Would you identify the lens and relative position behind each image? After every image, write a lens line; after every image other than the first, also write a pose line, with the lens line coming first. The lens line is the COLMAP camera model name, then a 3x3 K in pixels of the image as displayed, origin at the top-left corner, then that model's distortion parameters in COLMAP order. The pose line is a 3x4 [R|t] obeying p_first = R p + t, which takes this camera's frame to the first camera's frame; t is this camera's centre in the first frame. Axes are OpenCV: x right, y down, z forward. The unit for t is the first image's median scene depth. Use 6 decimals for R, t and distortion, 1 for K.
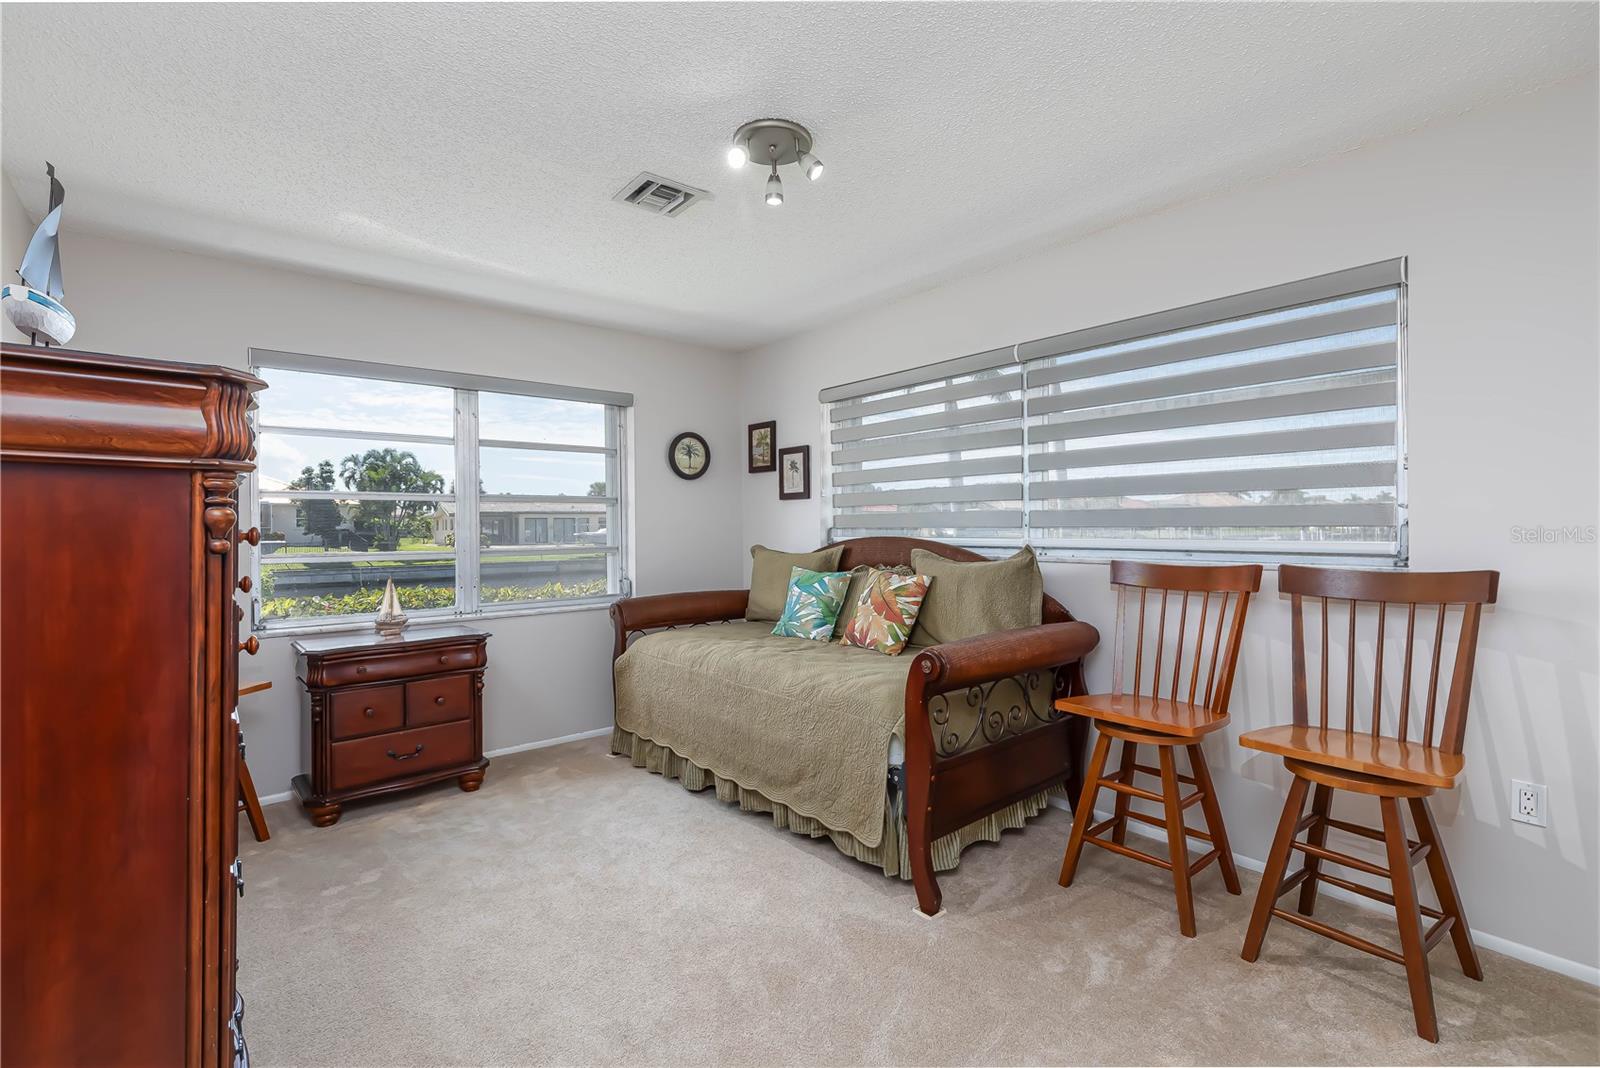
lens RADIAL K [[719.3, 0, 791.4], [0, 719.3, 529.4], [0, 0, 1]] dist [0.003489, -0.000746]
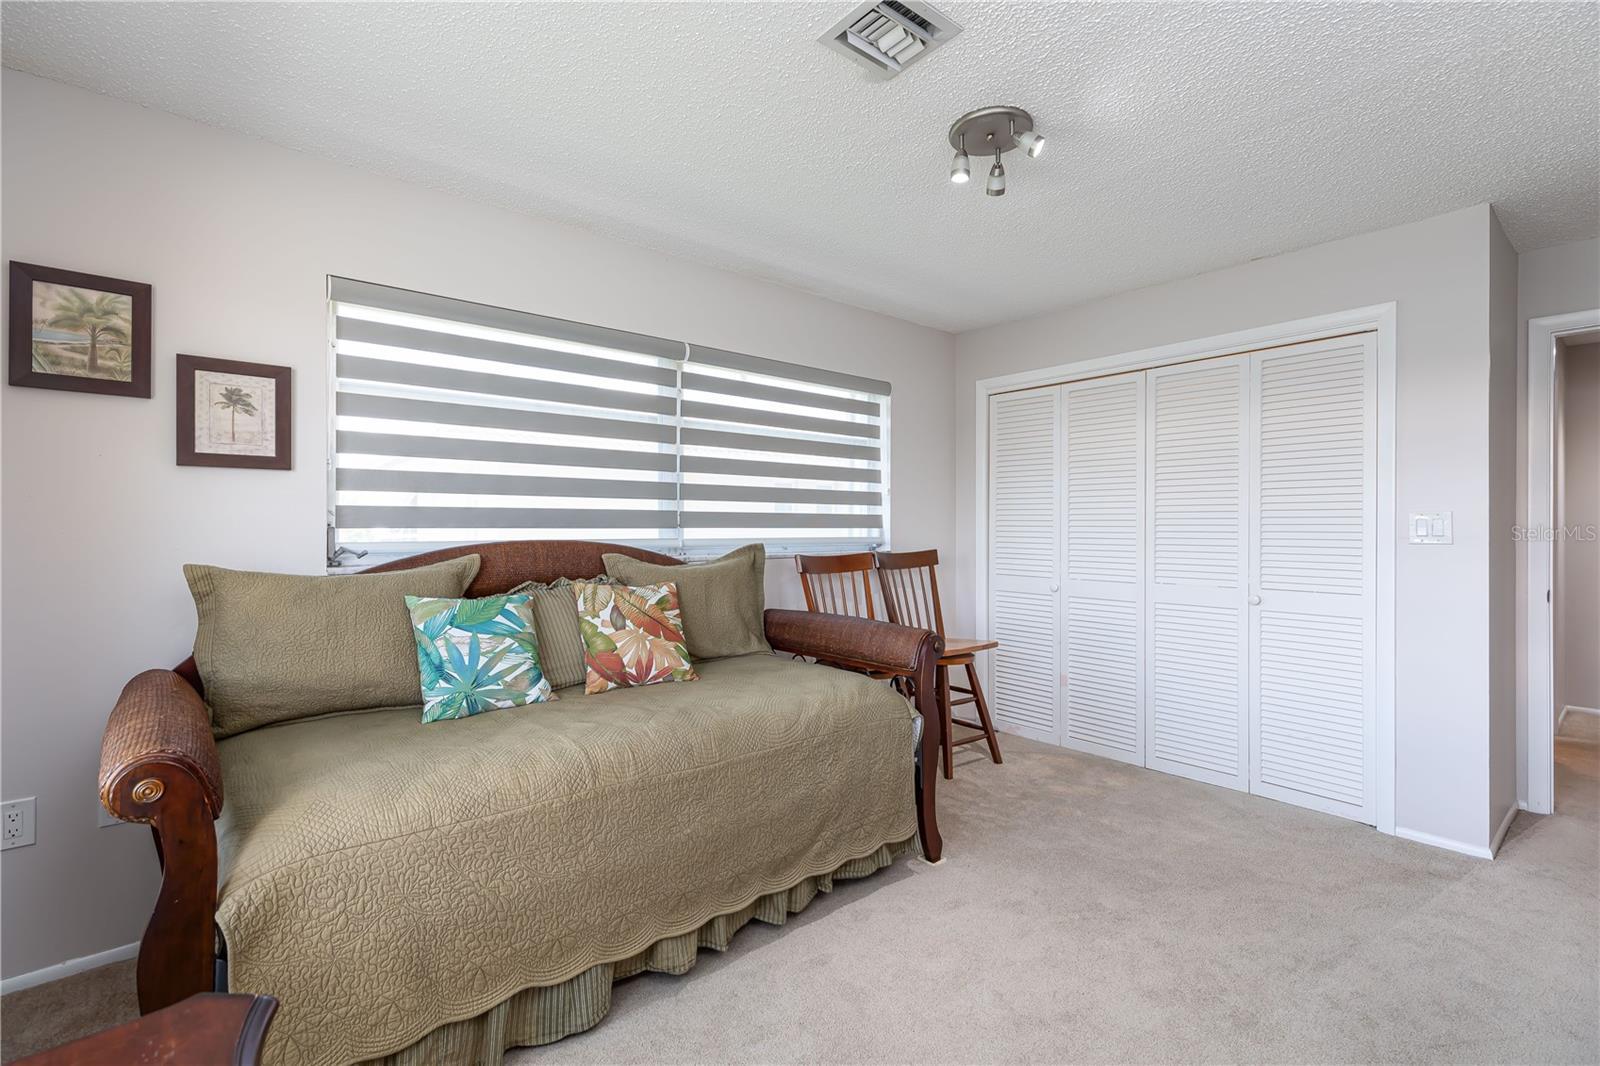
lens RADIAL K [[719.3, 0, 791.4], [0, 719.3, 528.4], [0, 0, 1]] dist [0.003489, -0.000746]
pose [[-0.009128, 0.000574, 0.999958, -0.585204], [-0.000269, 1.000000, -0.000577, -0.000701], [-0.999958, -0.000274, -0.009127, 0.749465]]
